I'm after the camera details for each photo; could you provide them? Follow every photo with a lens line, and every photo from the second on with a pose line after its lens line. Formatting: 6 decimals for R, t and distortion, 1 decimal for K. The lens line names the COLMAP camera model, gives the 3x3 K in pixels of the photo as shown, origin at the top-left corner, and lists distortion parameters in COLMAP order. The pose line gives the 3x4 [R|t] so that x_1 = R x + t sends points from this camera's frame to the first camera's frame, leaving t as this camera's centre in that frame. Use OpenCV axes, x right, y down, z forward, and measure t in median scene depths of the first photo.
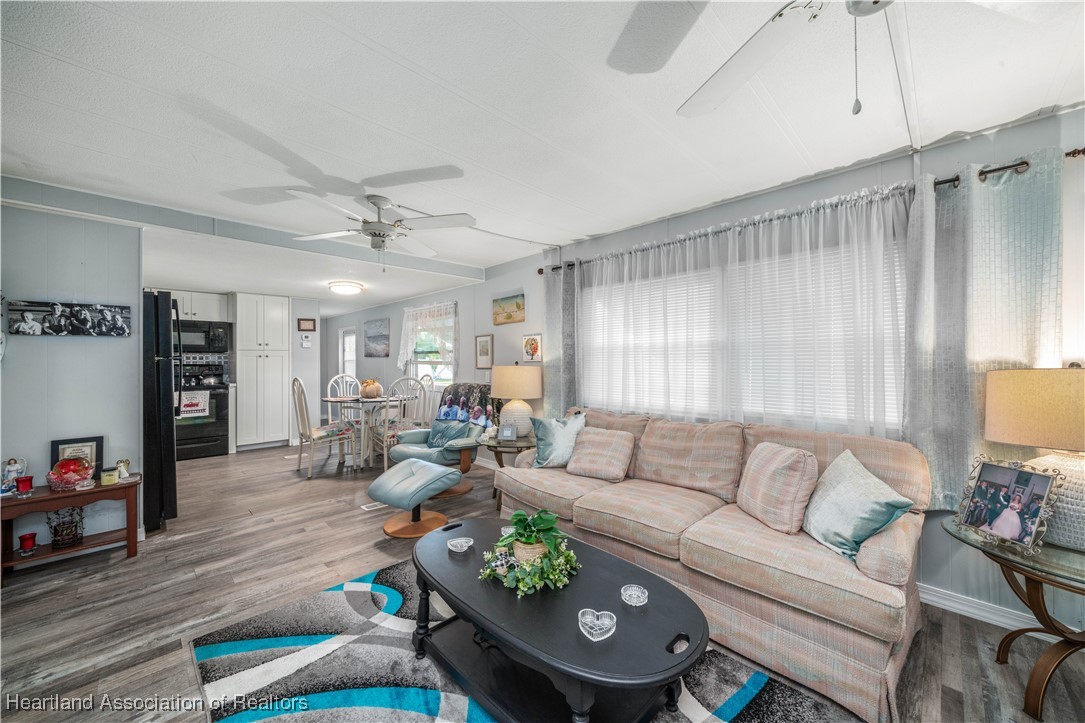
lens RADIAL K [[409.0, 0, 535.1], [0, 409.0, 359.8], [0, 0, 1]] dist [-0.000272, 0.000014]
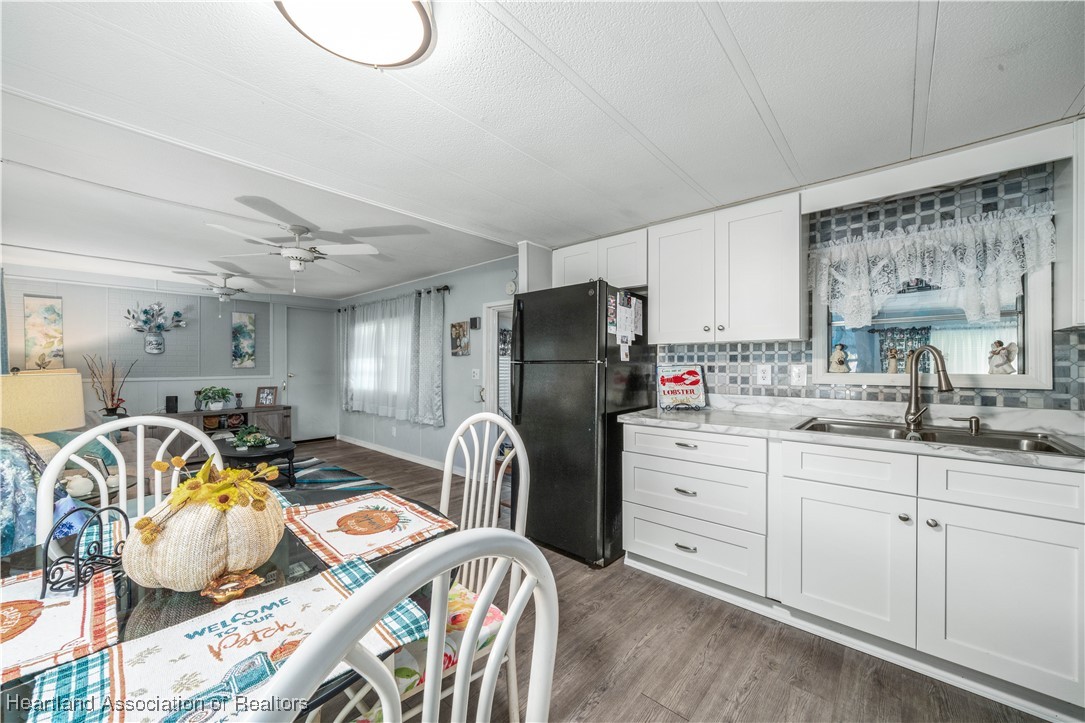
lens RADIAL K [[408.0, 0, 535.5], [0, 408.0, 366.5], [0, 0, 1]] dist [-0.001235, 0.000019]
pose [[-0.997993, 0.002146, -0.063292, -0.502030], [0.002155, 0.999998, -0.000079, 0.003103], [0.063292, -0.000215, -0.997995, 1.125003]]
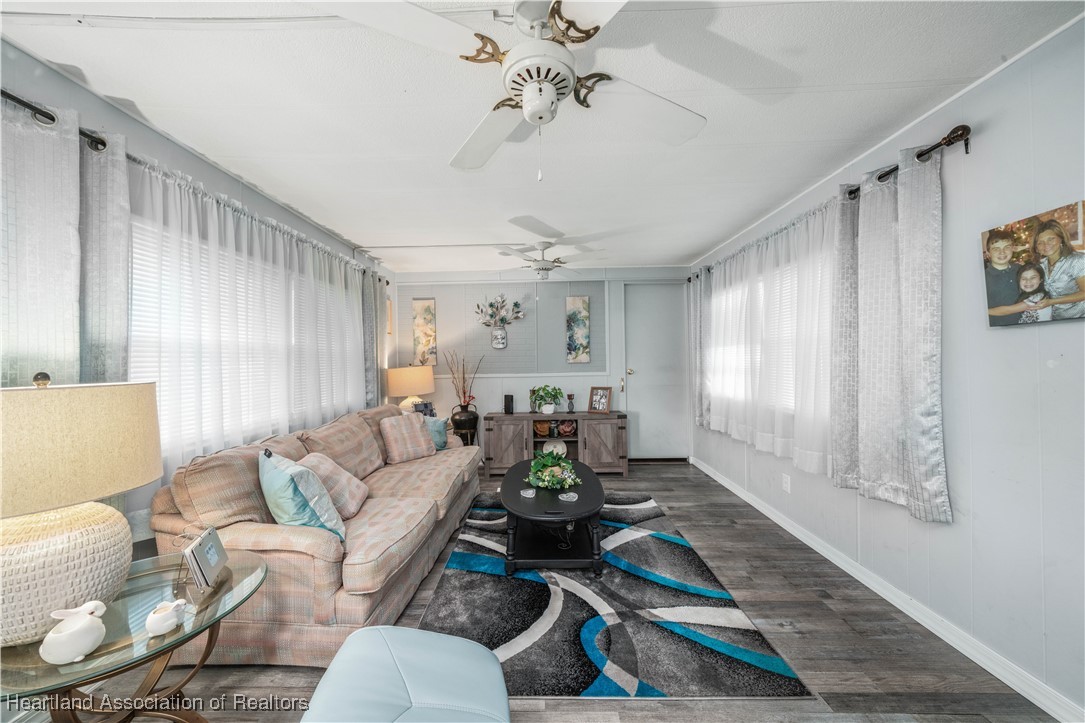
lens RADIAL K [[391.9, 0, 536.9], [0, 391.9, 359.1], [0, 0, 1]] dist [-0.000530, 0.000097]
pose [[-0.702777, 0.014514, 0.711262, -0.342624], [0.014183, 0.999879, -0.006389, 0.000710], [-0.711268, 0.005598, -0.702898, 0.655518]]
